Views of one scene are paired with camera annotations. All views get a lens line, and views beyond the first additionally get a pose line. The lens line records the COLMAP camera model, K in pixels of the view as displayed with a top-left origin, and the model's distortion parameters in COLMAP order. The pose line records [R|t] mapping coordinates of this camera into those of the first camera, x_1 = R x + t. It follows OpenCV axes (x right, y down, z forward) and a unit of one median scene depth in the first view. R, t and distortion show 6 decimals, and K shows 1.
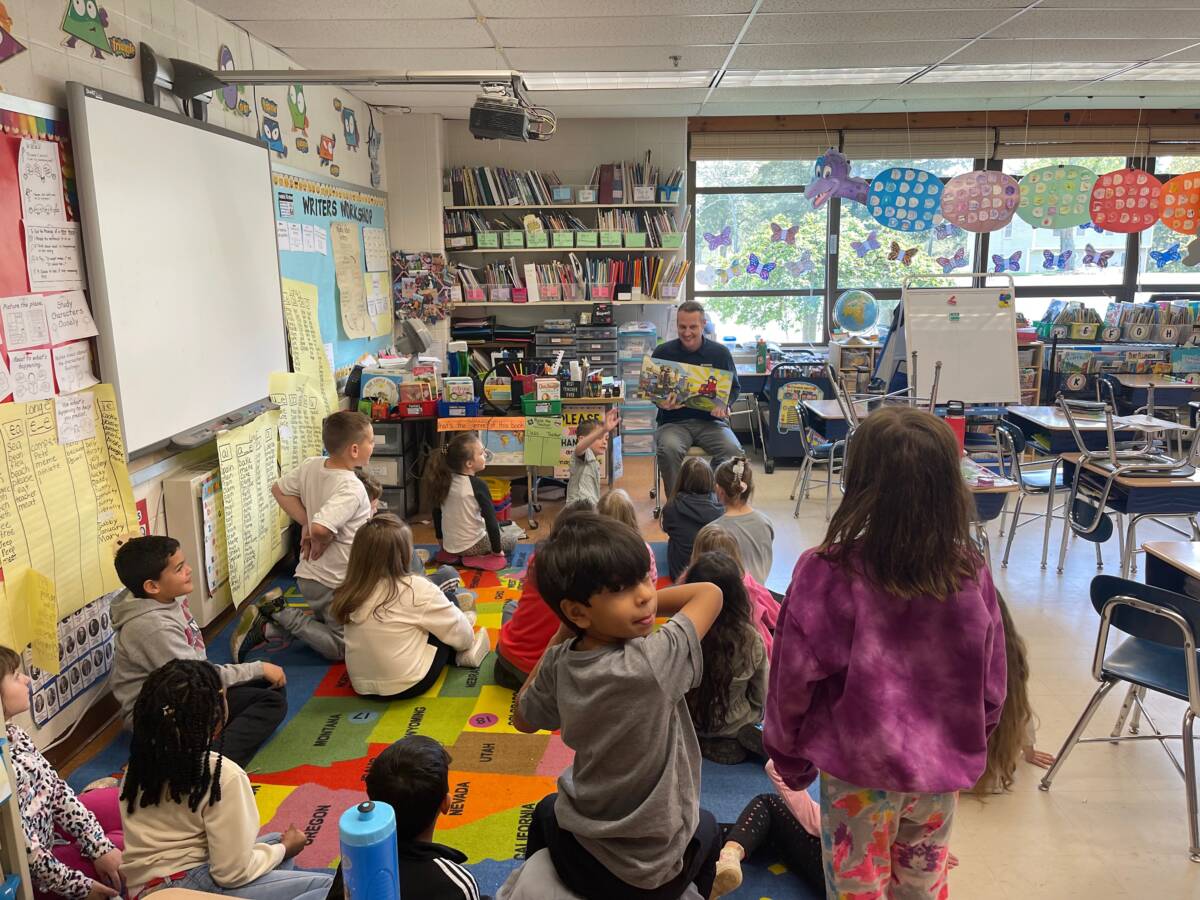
lens RADIAL K [[913.6, 0, 601.2], [0, 913.6, 448.6], [0, 0, 1]] dist [0.056550, -0.006892]
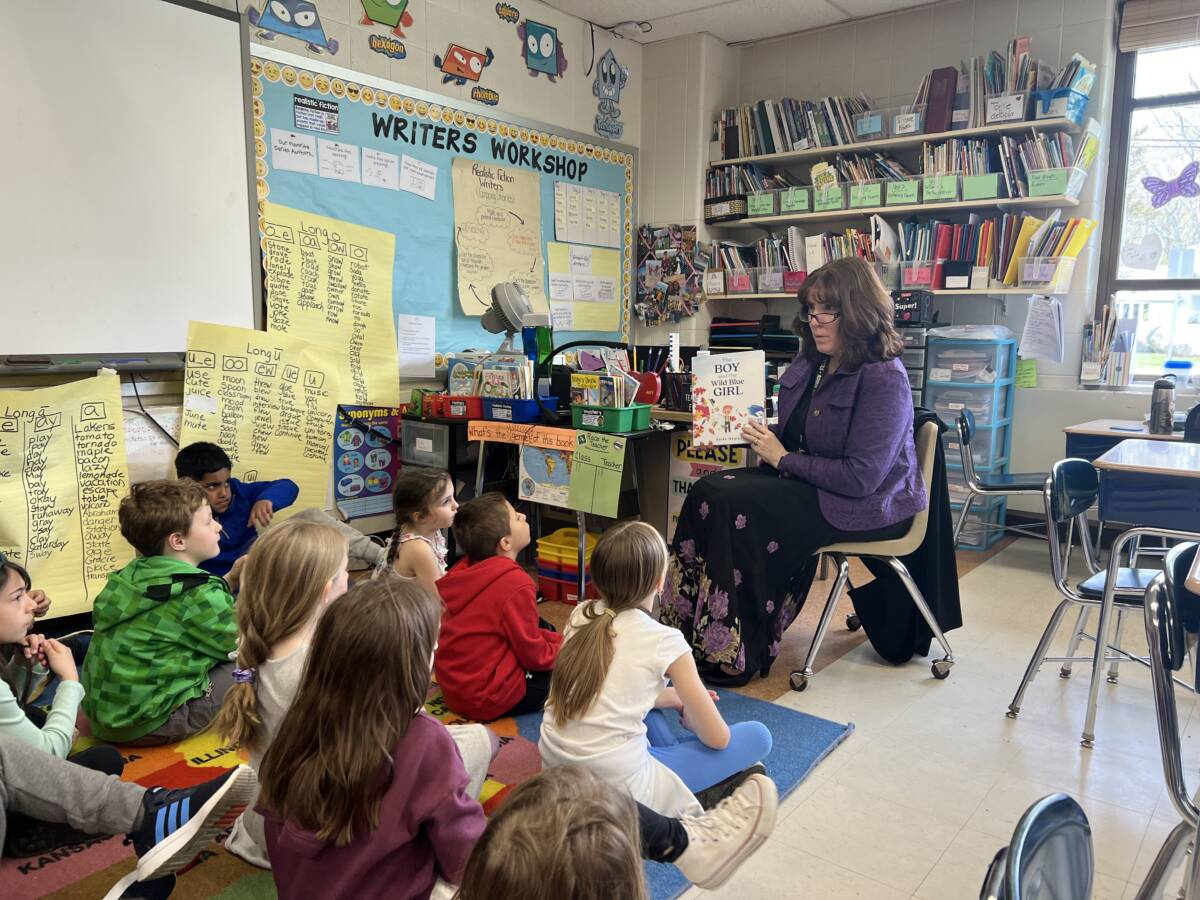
lens RADIAL K [[911.5, 0, 597.9], [0, 911.5, 457.3], [0, 0, 1]] dist [0.029090, -0.017527]
pose [[0.795752, 0.102047, -0.596963, 0.214150], [-0.143572, 0.989390, -0.022251, -0.003800], [0.588359, 0.103414, 0.801960, 0.391313]]
